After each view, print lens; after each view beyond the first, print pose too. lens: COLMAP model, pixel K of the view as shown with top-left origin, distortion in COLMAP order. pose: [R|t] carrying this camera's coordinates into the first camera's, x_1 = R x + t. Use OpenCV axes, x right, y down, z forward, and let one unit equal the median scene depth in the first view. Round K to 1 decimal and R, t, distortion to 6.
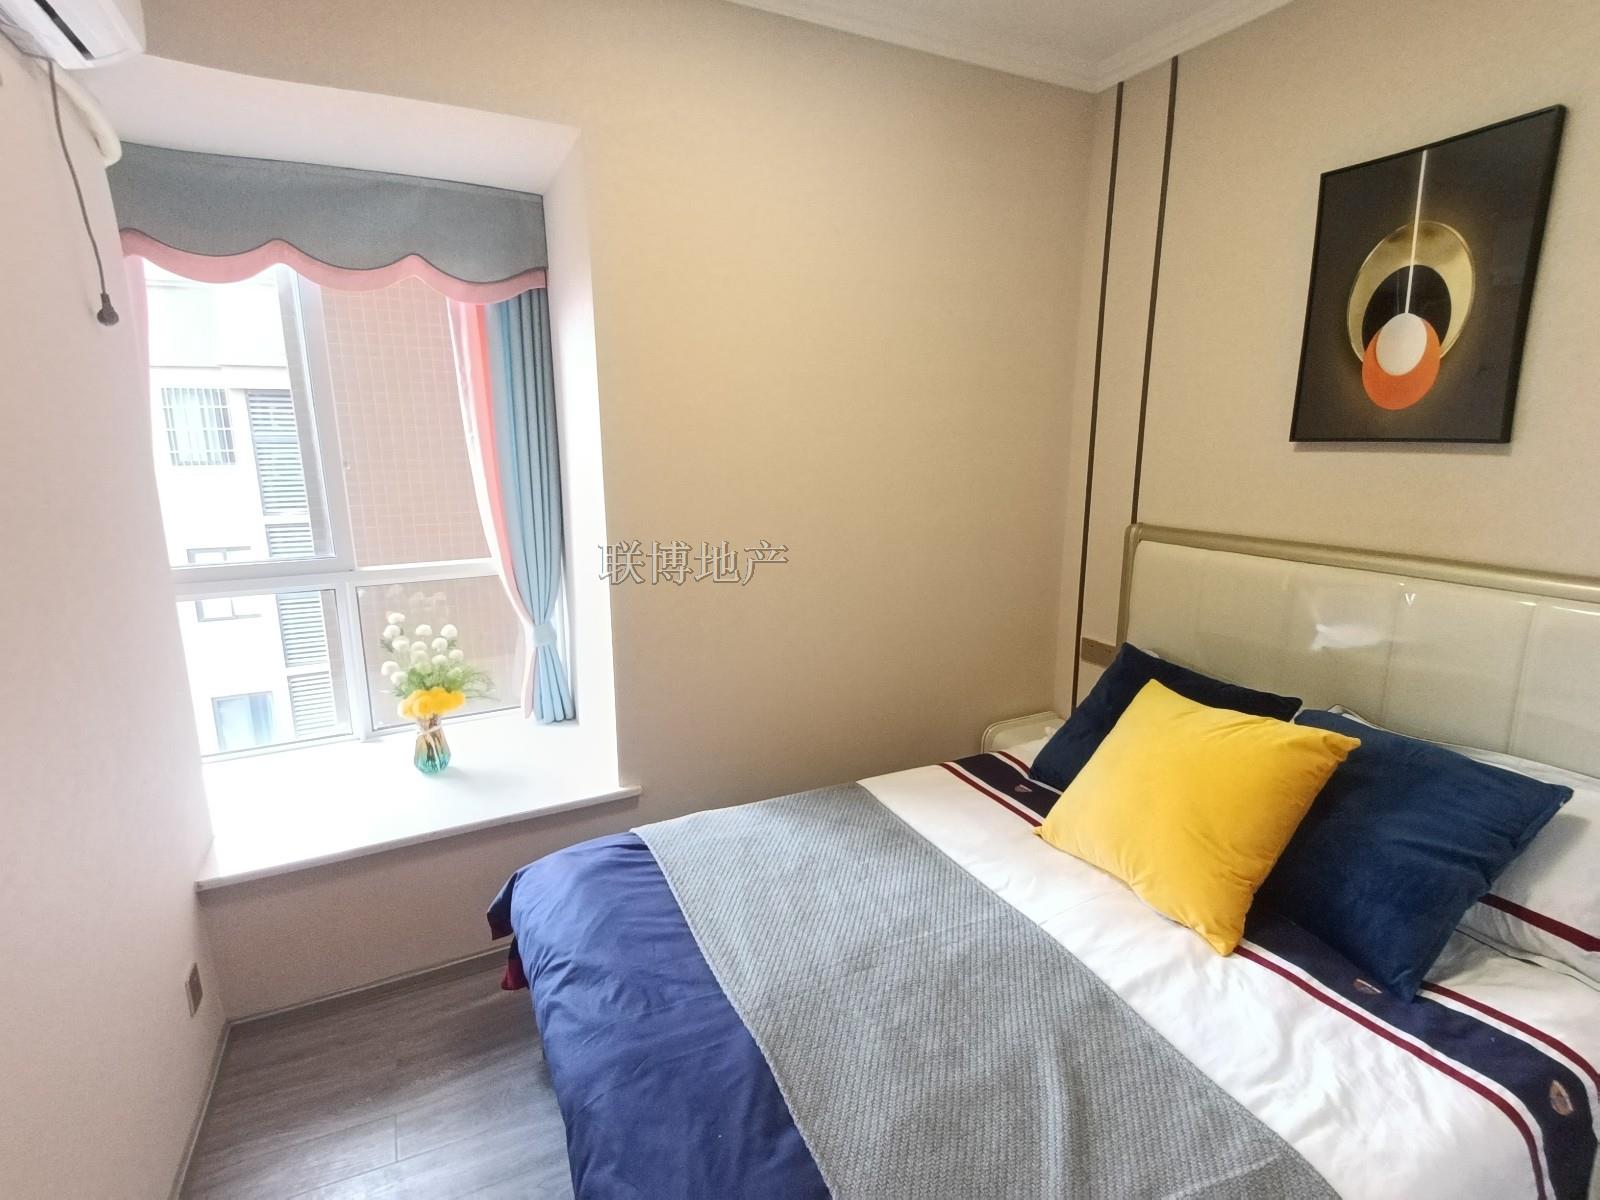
lens RADIAL K [[784.1, 0, 800.0], [0, 784.1, 600.0], [0, 0, 1]] dist [0.000470, -0.018192]
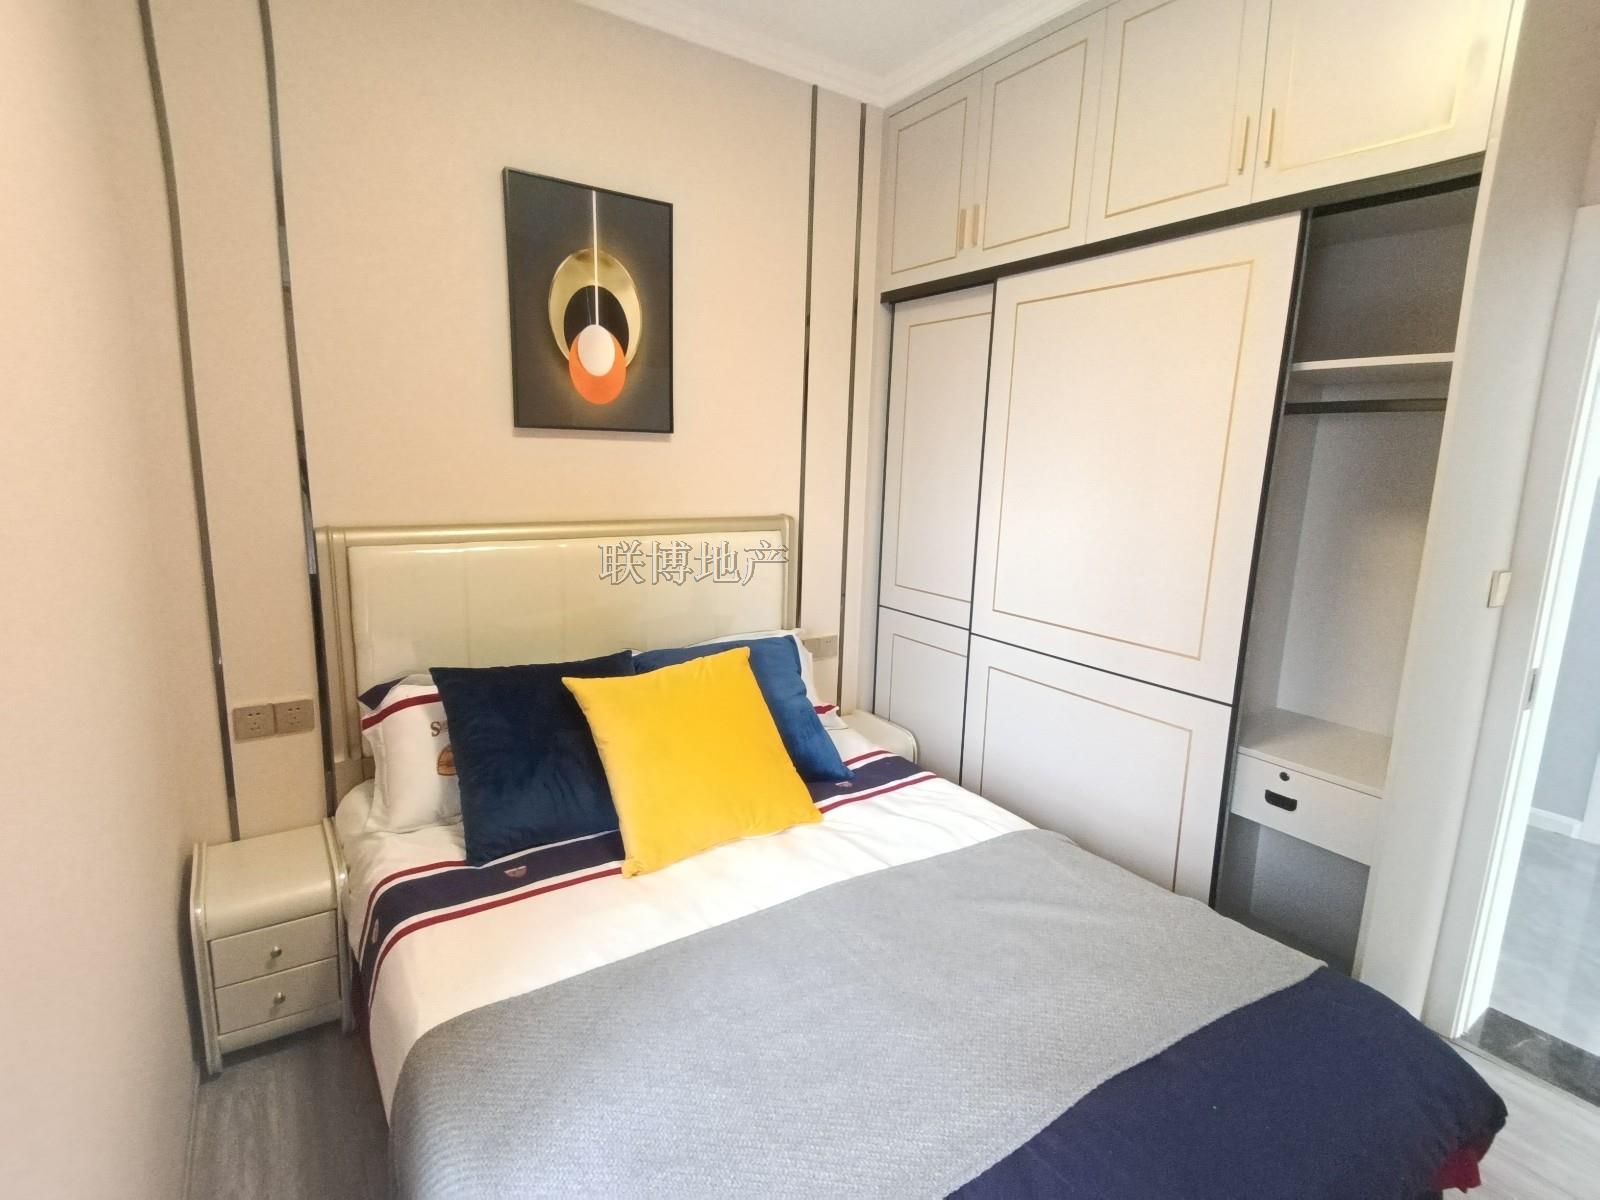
lens RADIAL K [[777.0, 0, 800.0], [0, 777.0, 600.0], [0, 0, 1]] dist [0.004522, 0.000669]
pose [[-0.147900, -0.180117, 0.972463, -0.554716], [0.182938, 0.961326, 0.205877, -0.150269], [-0.971936, 0.208350, -0.109230, 0.939390]]
